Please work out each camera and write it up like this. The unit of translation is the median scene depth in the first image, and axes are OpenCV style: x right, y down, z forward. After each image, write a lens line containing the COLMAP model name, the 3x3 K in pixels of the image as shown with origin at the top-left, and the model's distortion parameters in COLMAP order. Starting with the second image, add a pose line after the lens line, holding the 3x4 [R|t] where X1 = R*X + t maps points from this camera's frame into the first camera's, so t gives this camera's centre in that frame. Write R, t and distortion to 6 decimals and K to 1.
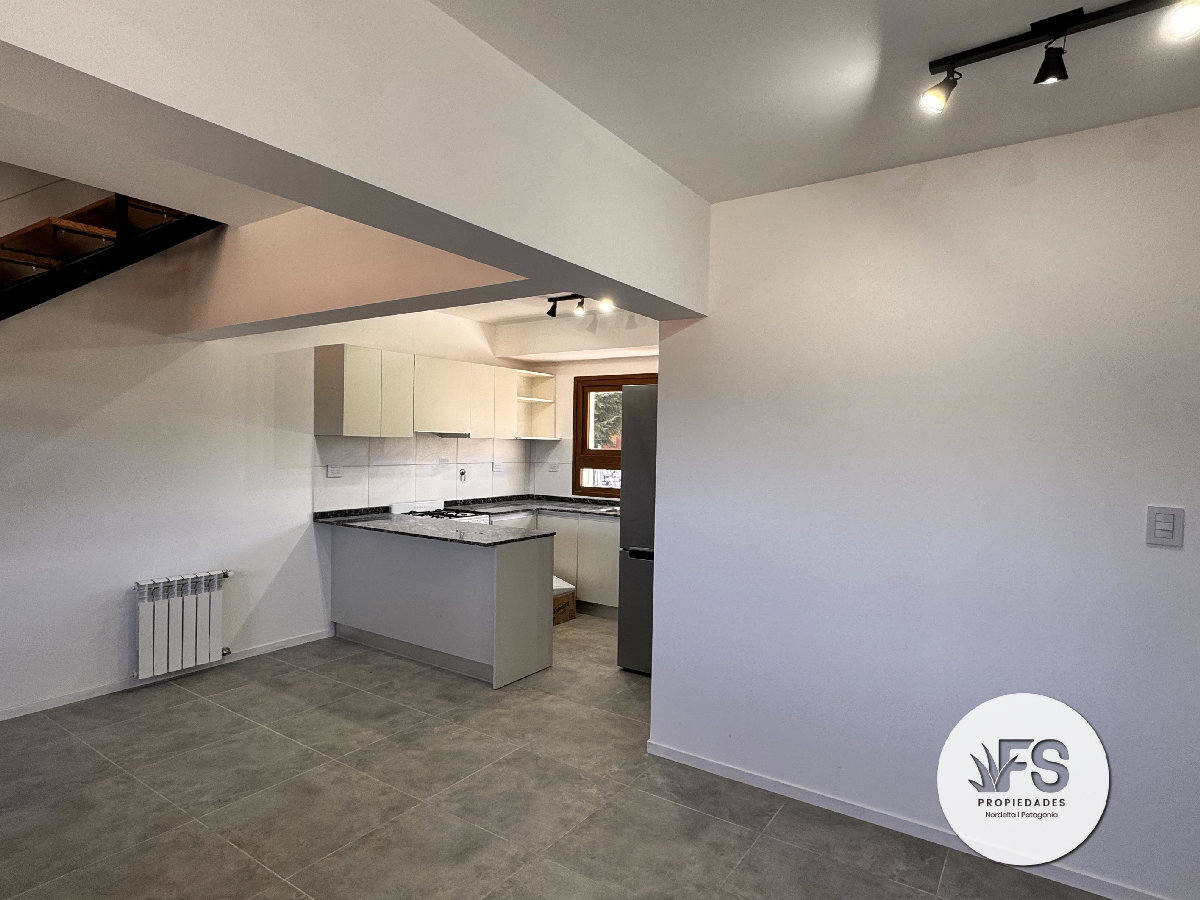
lens RADIAL K [[667.4, 0, 600.0], [0, 667.4, 450.0], [0, 0, 1]] dist [0.000018, -0.000006]
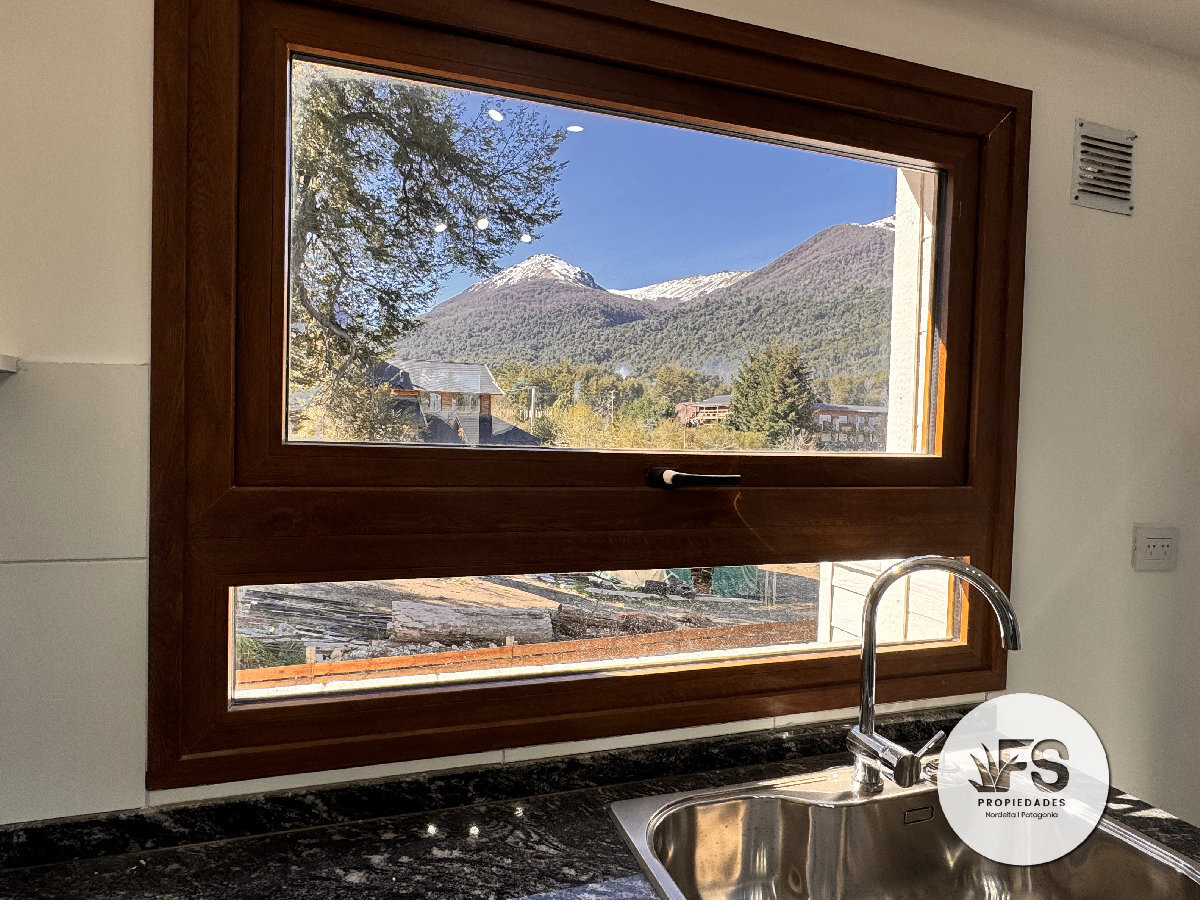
lens RADIAL K [[709.7, 0, 600.0], [0, 709.7, 450.0], [0, 0, 1]] dist [0.000373, 0.000350]
pose [[0.862854, -0.004704, 0.505431, -0.035437], [-0.009356, 0.999637, 0.025276, -0.005133], [-0.505366, -0.026539, 0.862497, 0.834510]]
